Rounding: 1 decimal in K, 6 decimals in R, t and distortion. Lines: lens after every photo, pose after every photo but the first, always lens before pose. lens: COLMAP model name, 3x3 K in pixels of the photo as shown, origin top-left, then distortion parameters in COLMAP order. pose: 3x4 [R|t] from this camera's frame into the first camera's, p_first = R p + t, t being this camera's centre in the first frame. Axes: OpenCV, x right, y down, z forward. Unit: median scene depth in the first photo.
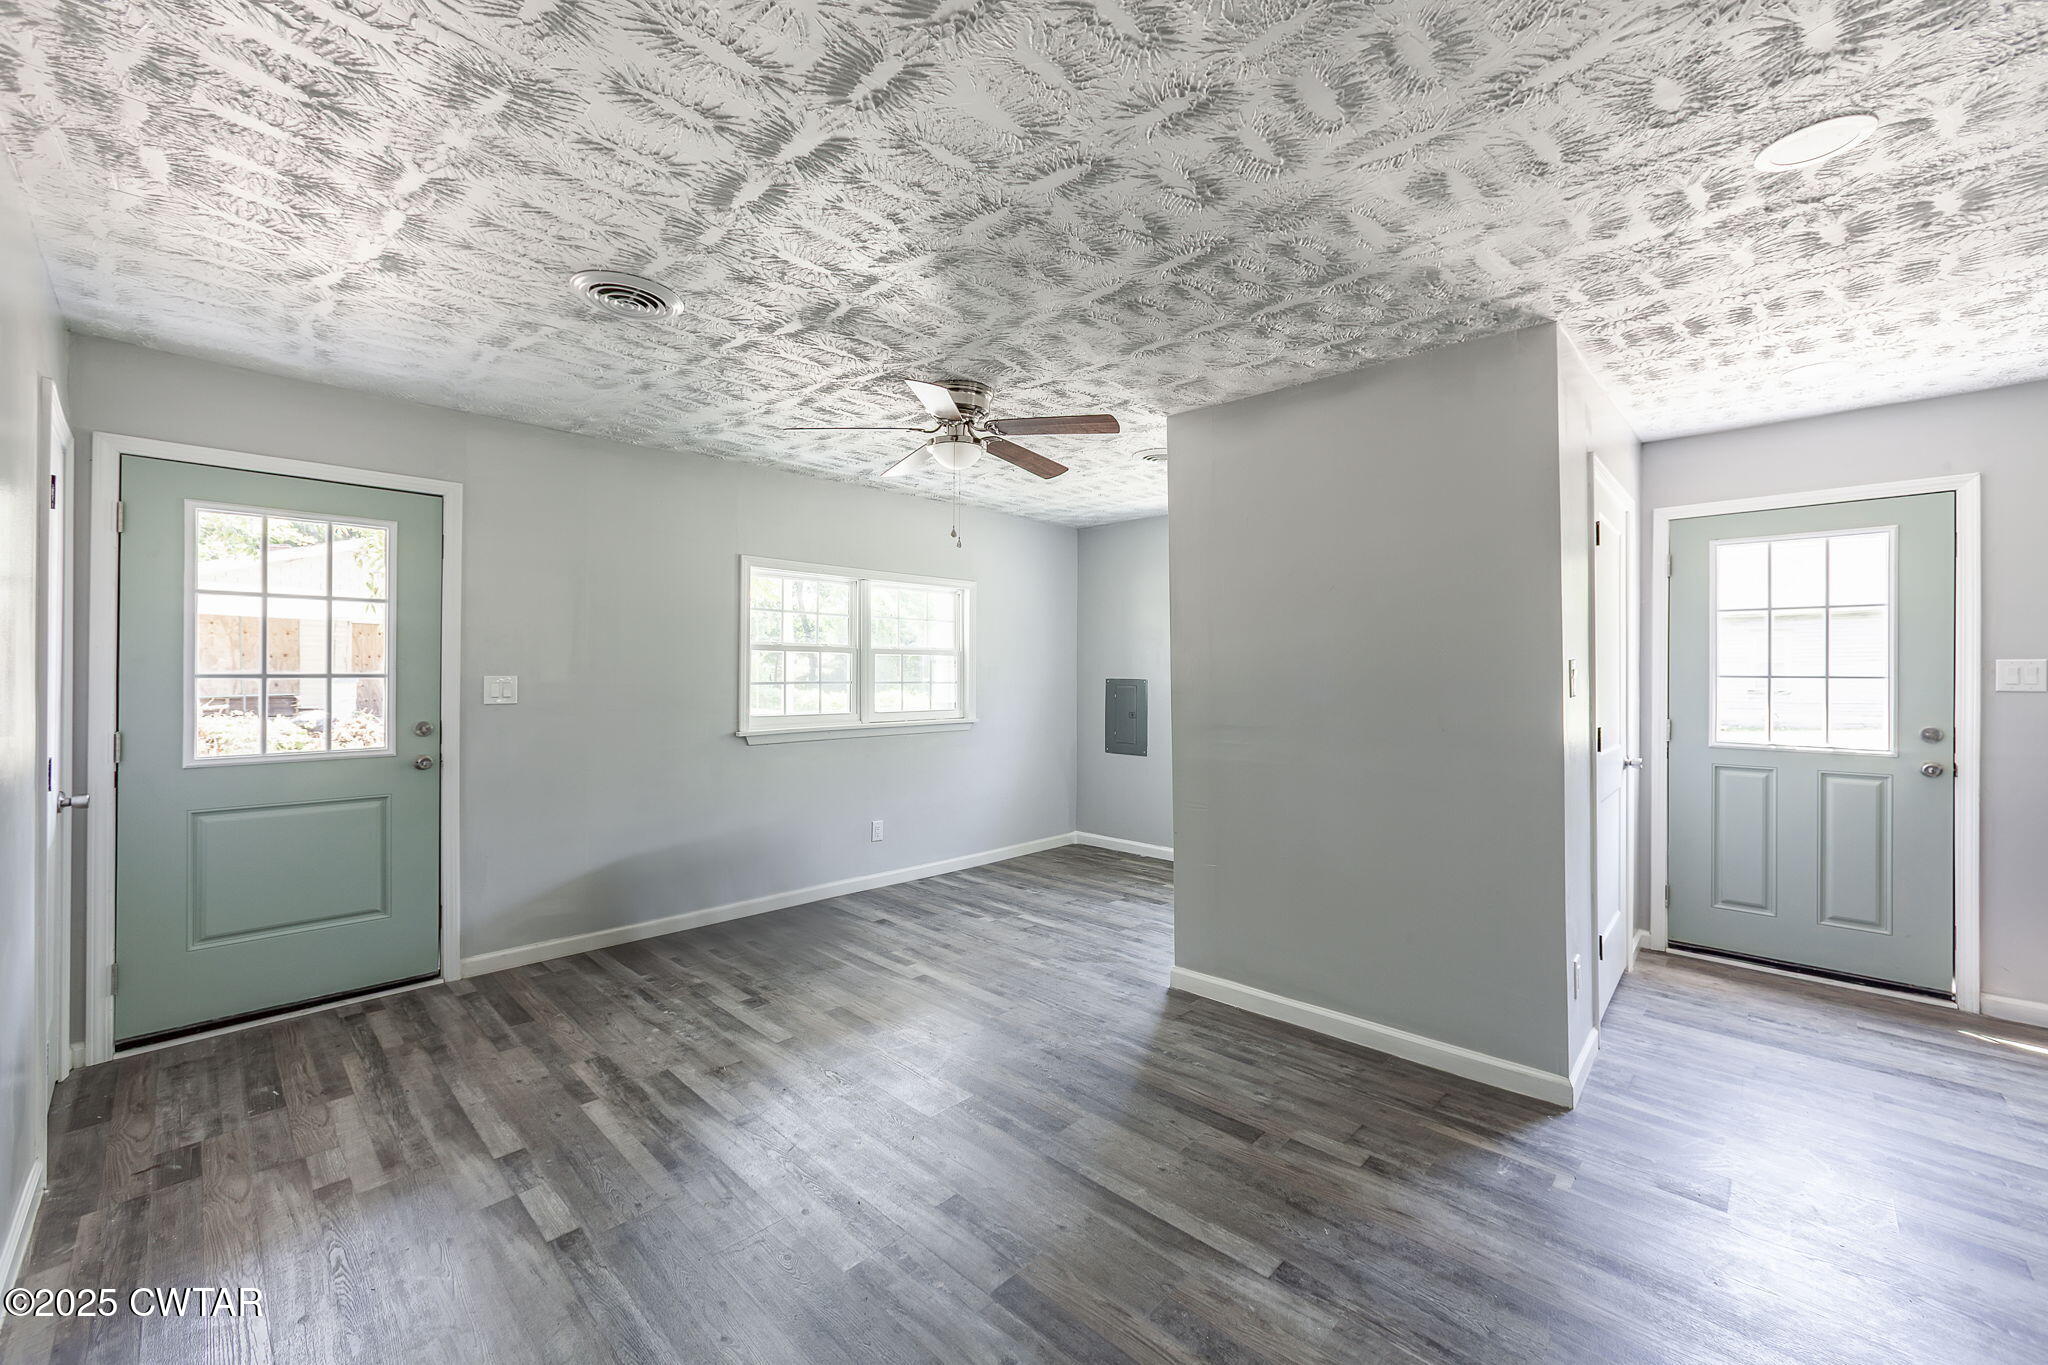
lens RADIAL K [[819.9, 0, 1030.5], [0, 819.9, 671.7], [0, 0, 1]] dist [-0.028801, 0.010337]
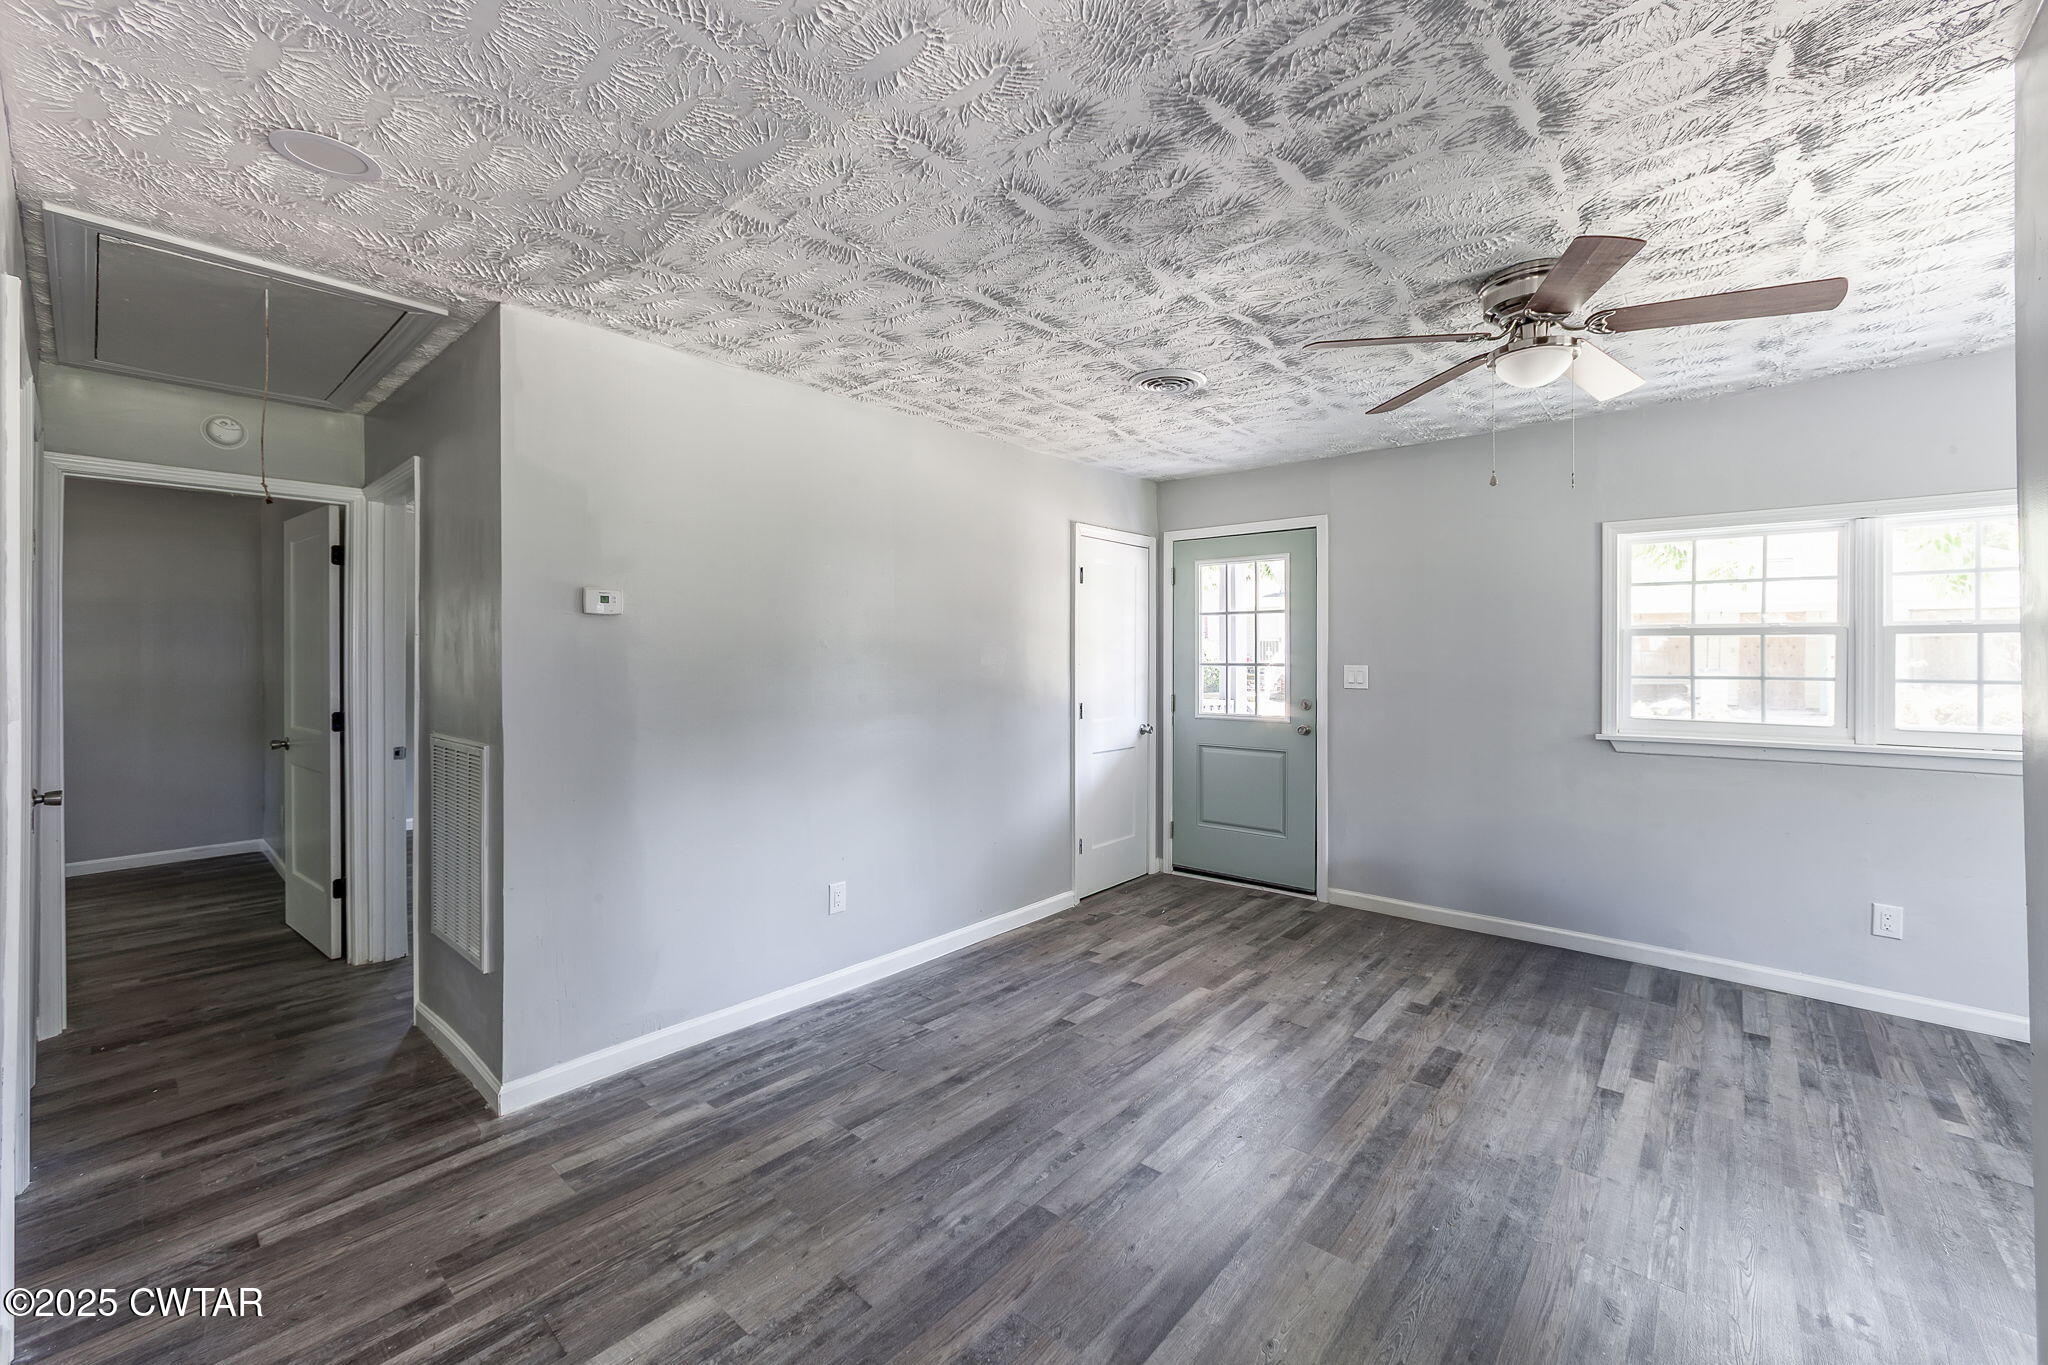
lens RADIAL K [[816.9, 0, 1036.1], [0, 816.9, 661.5], [0, 0, 1]] dist [-0.027046, 0.010318]
pose [[0.049265, 0.000710, -0.998785, 0.611859], [0.000242, 1.000000, 0.000722, -0.002316], [0.998786, -0.000277, 0.049265, 0.525093]]
